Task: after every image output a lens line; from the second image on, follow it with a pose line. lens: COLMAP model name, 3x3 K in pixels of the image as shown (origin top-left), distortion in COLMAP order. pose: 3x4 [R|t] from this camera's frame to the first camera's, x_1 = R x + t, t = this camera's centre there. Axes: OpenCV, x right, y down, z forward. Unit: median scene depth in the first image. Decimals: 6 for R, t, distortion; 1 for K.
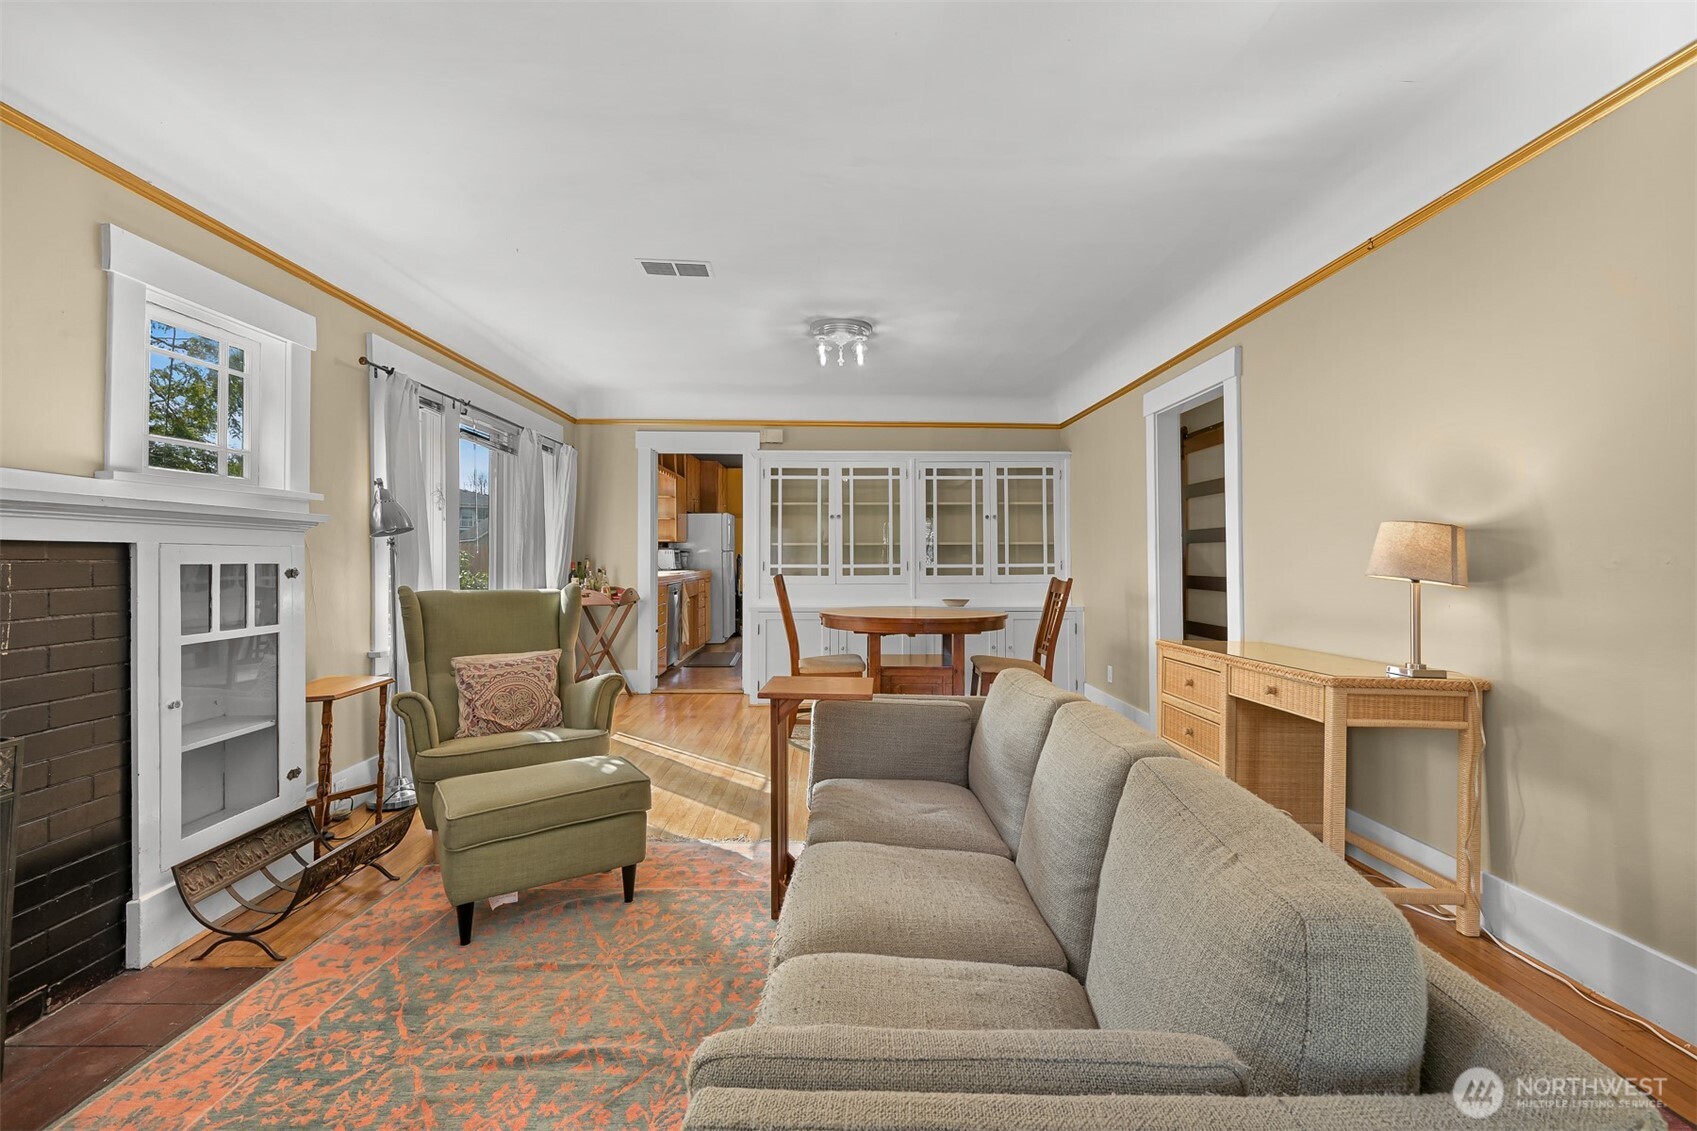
lens RADIAL K [[738.1, 0, 846.4], [0, 738.1, 551.1], [0, 0, 1]] dist [-0.002056, -0.000479]
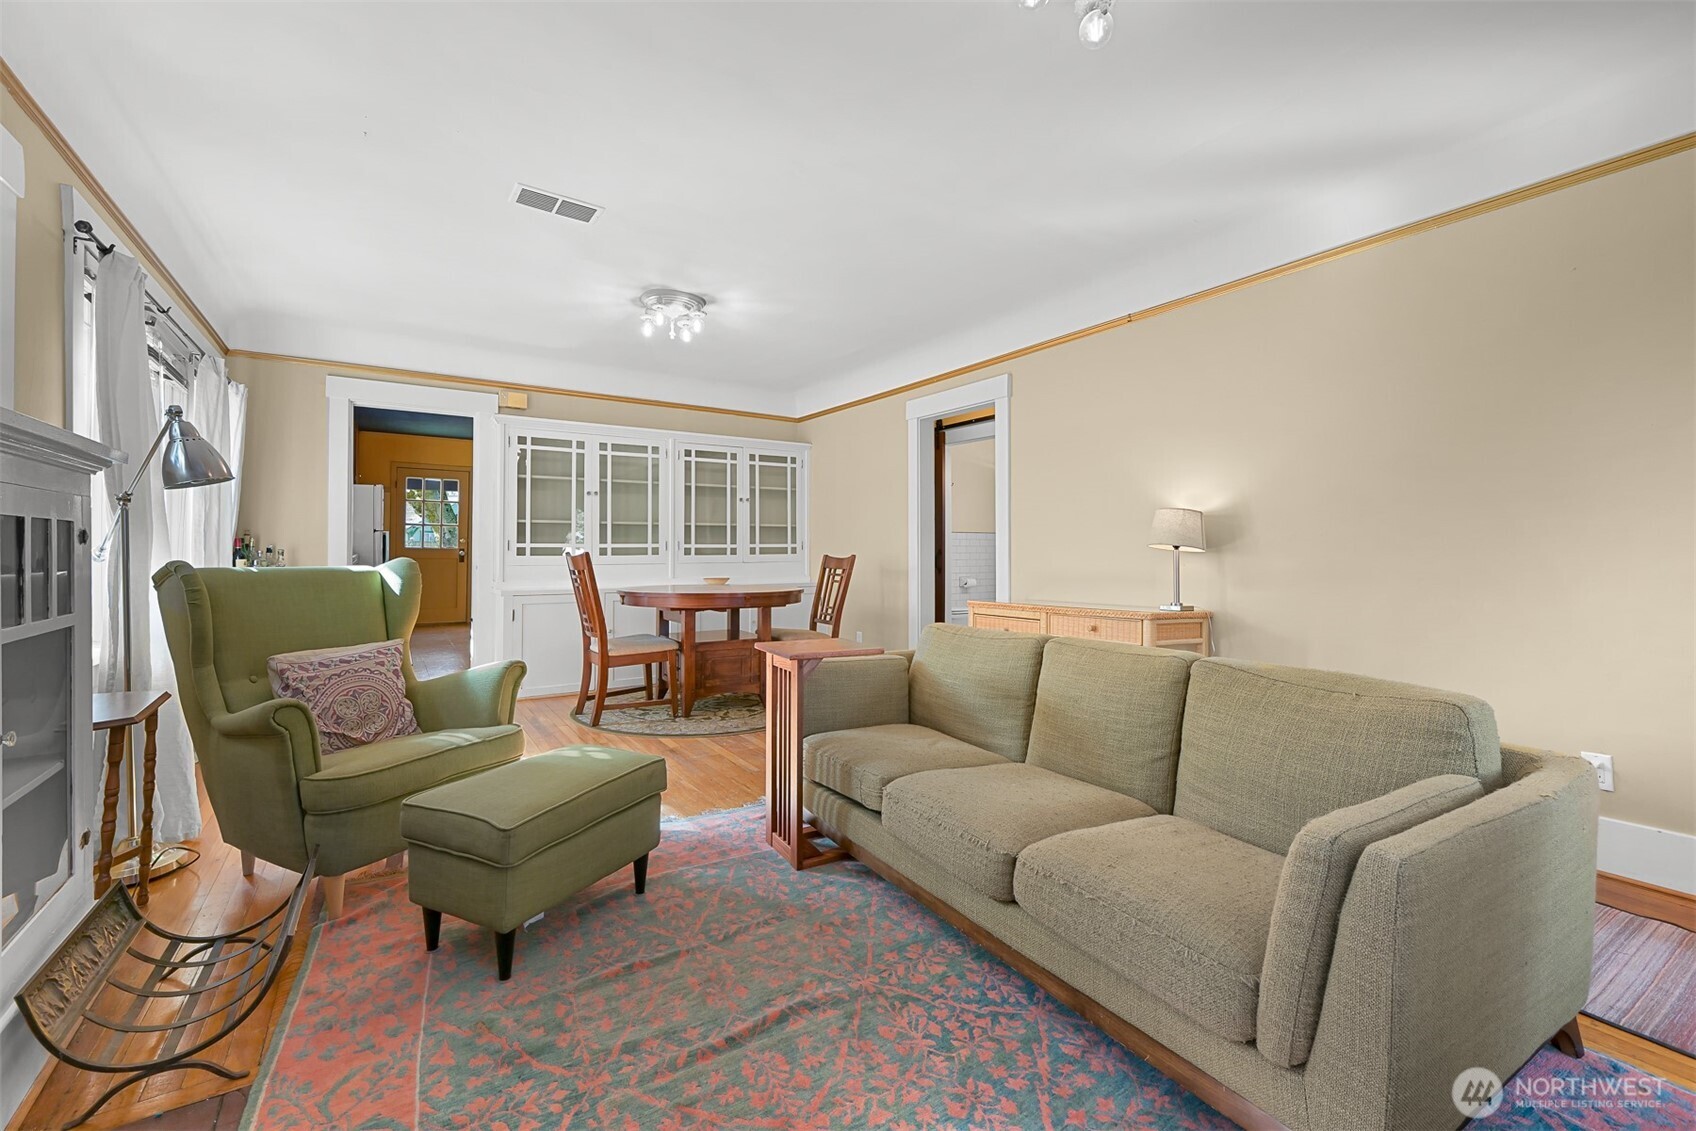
lens RADIAL K [[726.9, 0, 852.6], [0, 726.9, 543.7], [0, 0, 1]] dist [-0.001285, 0.000133]
pose [[0.846461, 0.005757, 0.532420, -0.227027], [-0.008415, 0.999961, 0.002566, 0.012762], [-0.532384, -0.006652, 0.846477, 0.035221]]
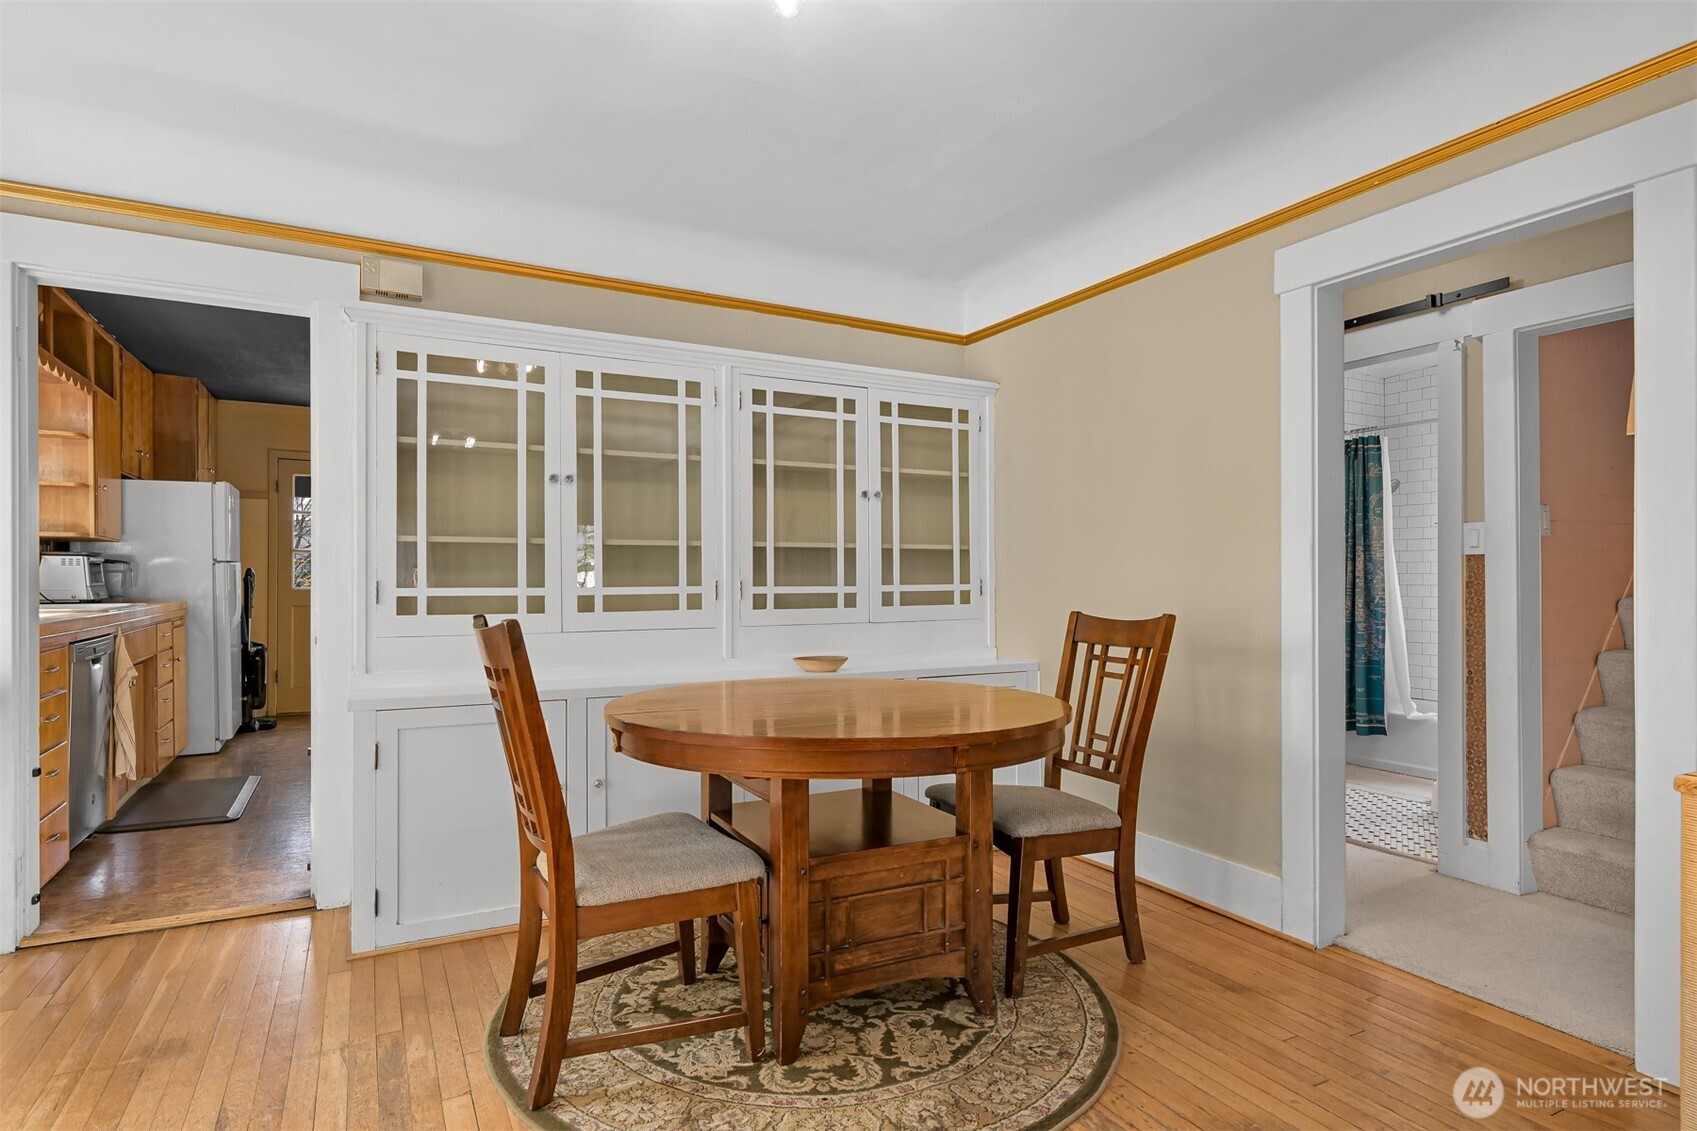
lens RADIAL K [[910.8, 0, 845.4], [0, 910.8, 582.6], [0, 0, 1]] dist [0.000274, -0.000586]
pose [[0.890201, -0.001166, 0.455566, -0.111105], [-0.004555, 0.999924, 0.011459, 0.008124], [-0.455544, -0.012276, 0.890128, 0.439202]]
